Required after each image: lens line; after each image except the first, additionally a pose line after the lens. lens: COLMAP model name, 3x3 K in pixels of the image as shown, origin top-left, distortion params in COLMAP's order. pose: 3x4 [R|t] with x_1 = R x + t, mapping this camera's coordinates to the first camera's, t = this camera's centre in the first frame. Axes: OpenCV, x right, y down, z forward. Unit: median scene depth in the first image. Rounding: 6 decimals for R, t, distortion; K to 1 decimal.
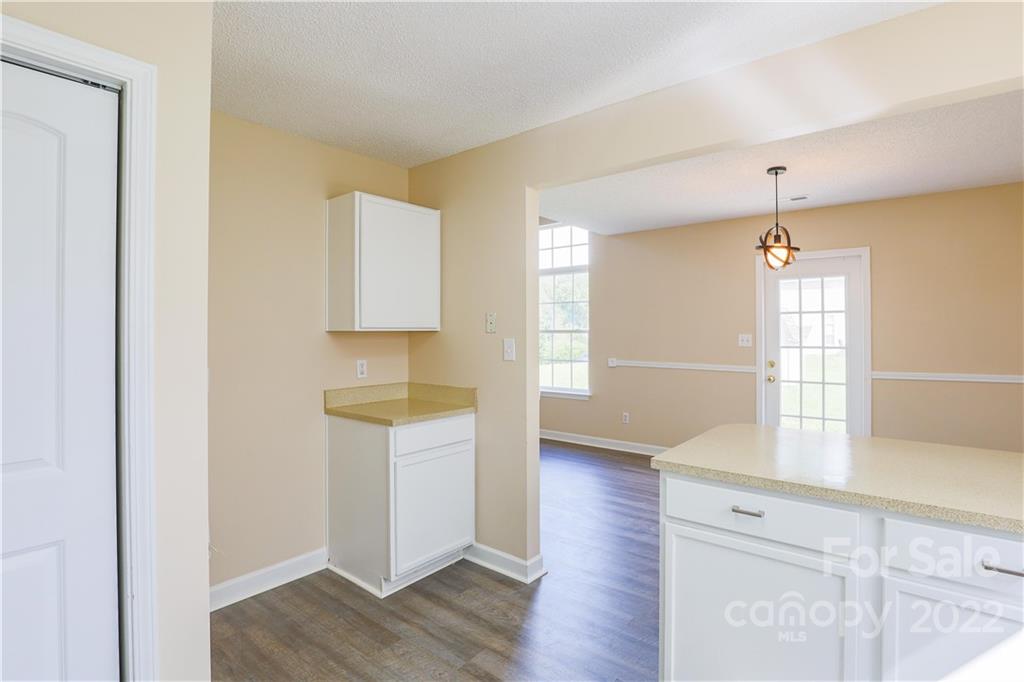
lens RADIAL K [[504.2, 0, 508.3], [0, 504.2, 327.2], [0, 0, 1]] dist [-0.032605, 0.005605]
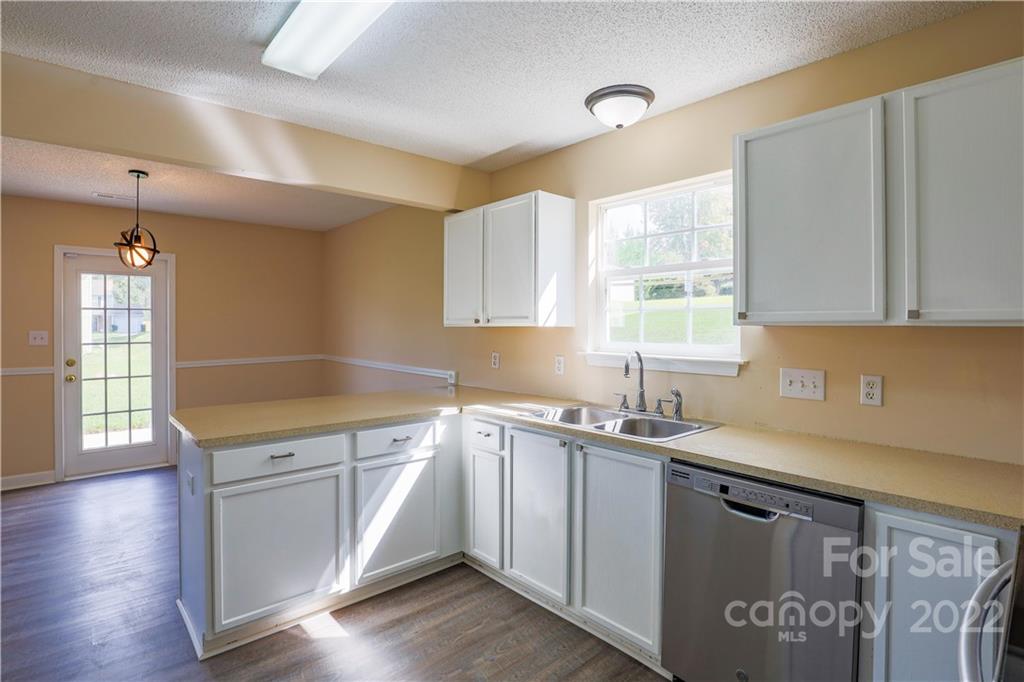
lens RADIAL K [[504.2, 0, 508.3], [0, 504.2, 327.2], [0, 0, 1]] dist [-0.032605, 0.005605]
pose [[0.158580, -0.001860, 0.987344, -0.274847], [-0.005230, 0.999983, 0.002724, 0.000573], [-0.987332, -0.005596, 0.158567, 0.051183]]
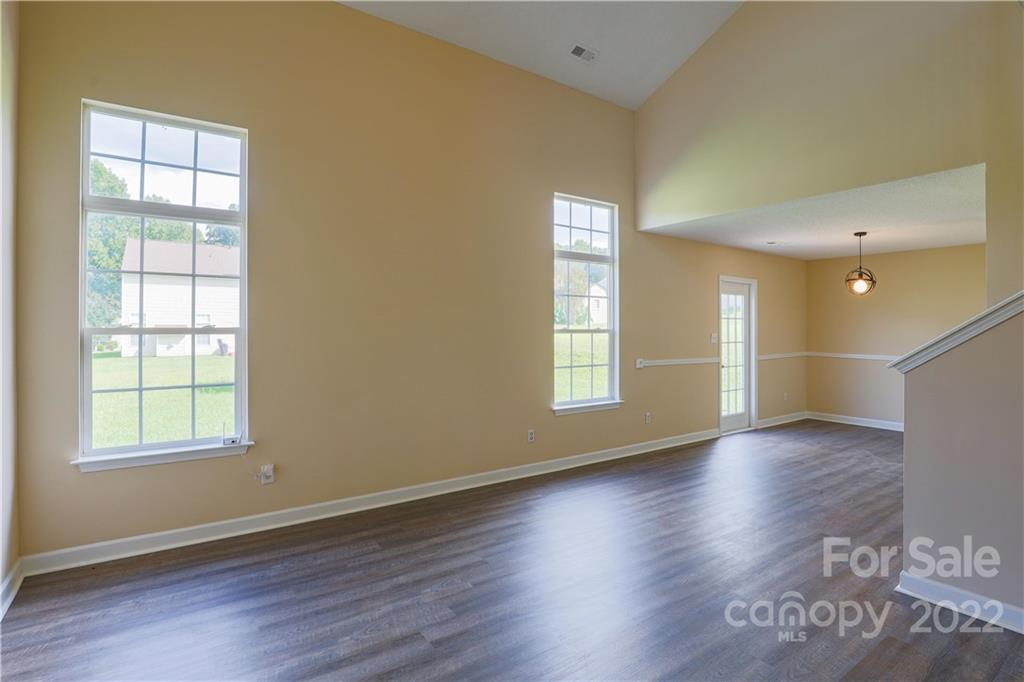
lens RADIAL K [[504.2, 0, 508.3], [0, 504.2, 327.2], [0, 0, 1]] dist [-0.032605, 0.005605]
pose [[0.271851, 0.003986, 0.962331, -1.022998], [-0.012494, 0.999922, -0.000612, 0.005703], [-0.962258, -0.011857, 0.271880, 1.278117]]
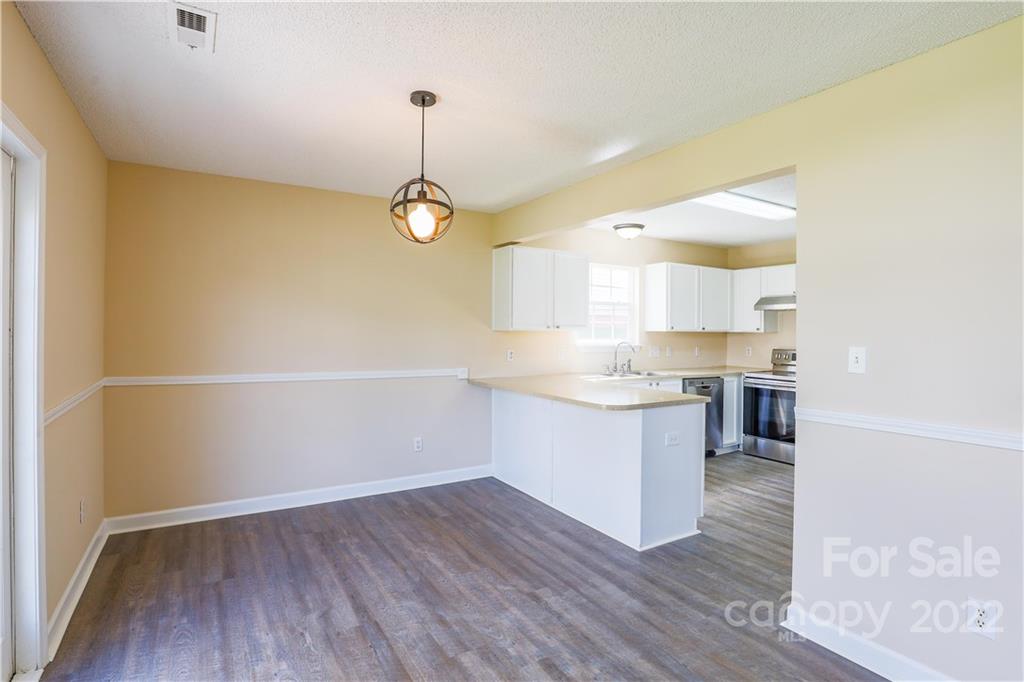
lens RADIAL K [[504.2, 0, 508.3], [0, 504.2, 327.2], [0, 0, 1]] dist [-0.032605, 0.005605]
pose [[-0.941891, -0.005626, 0.335872, 0.149252], [-0.009949, 0.999888, -0.011150, 0.006522], [-0.335772, -0.013843, -0.941842, 1.230603]]
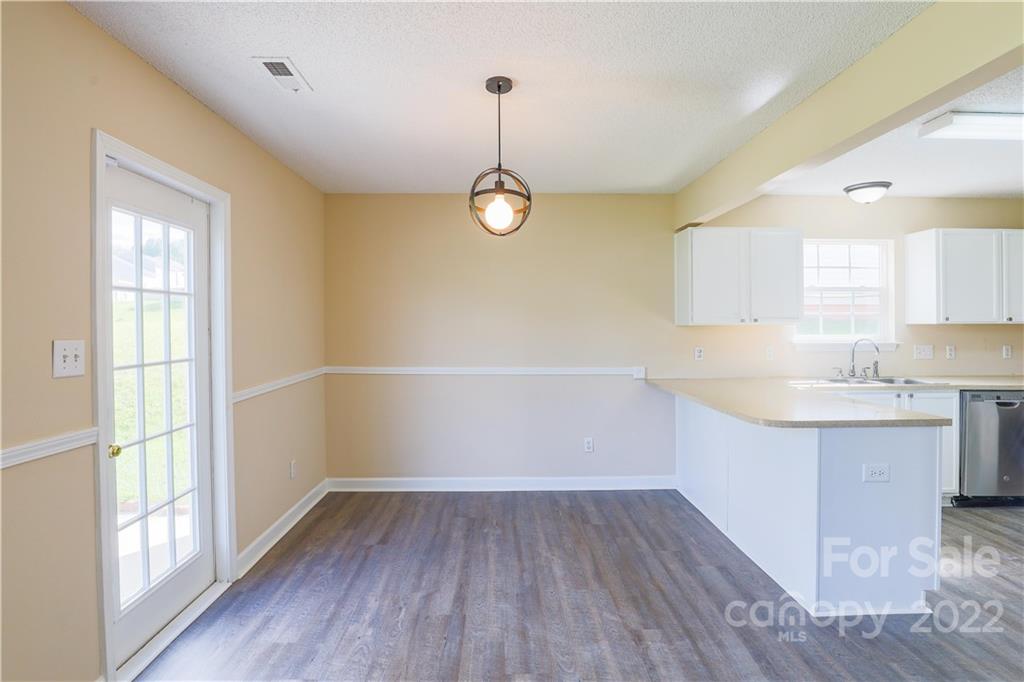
lens RADIAL K [[504.2, 0, 508.3], [0, 504.2, 327.2], [0, 0, 1]] dist [-0.032605, 0.005605]
pose [[-0.647111, 0.000849, 0.762395, 0.021244], [-0.000247, 0.999999, -0.001323, 0.006413], [-0.762395, -0.001045, -0.647111, 1.088662]]
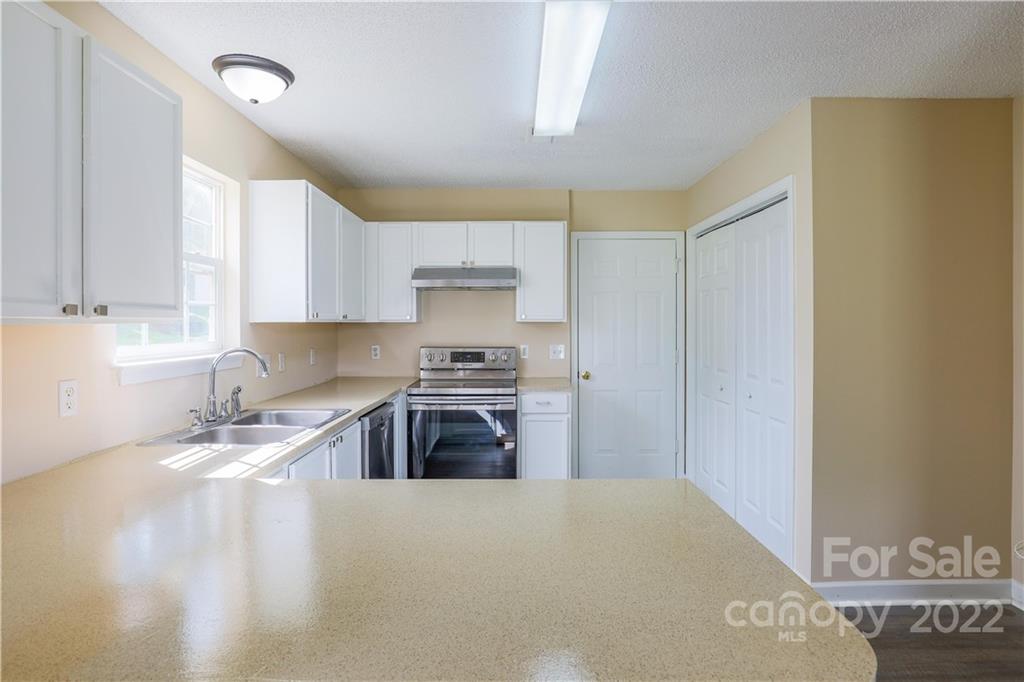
lens RADIAL K [[543.0, 0, 509.3], [0, 543.0, 326.3], [0, 0, 1]] dist [-0.024222, 0.000070]
pose [[-0.773928, 0.005834, -0.633247, 0.422680], [0.005282, 0.999982, 0.002757, 0.003335], [0.633252, -0.001211, -0.773945, 0.585866]]
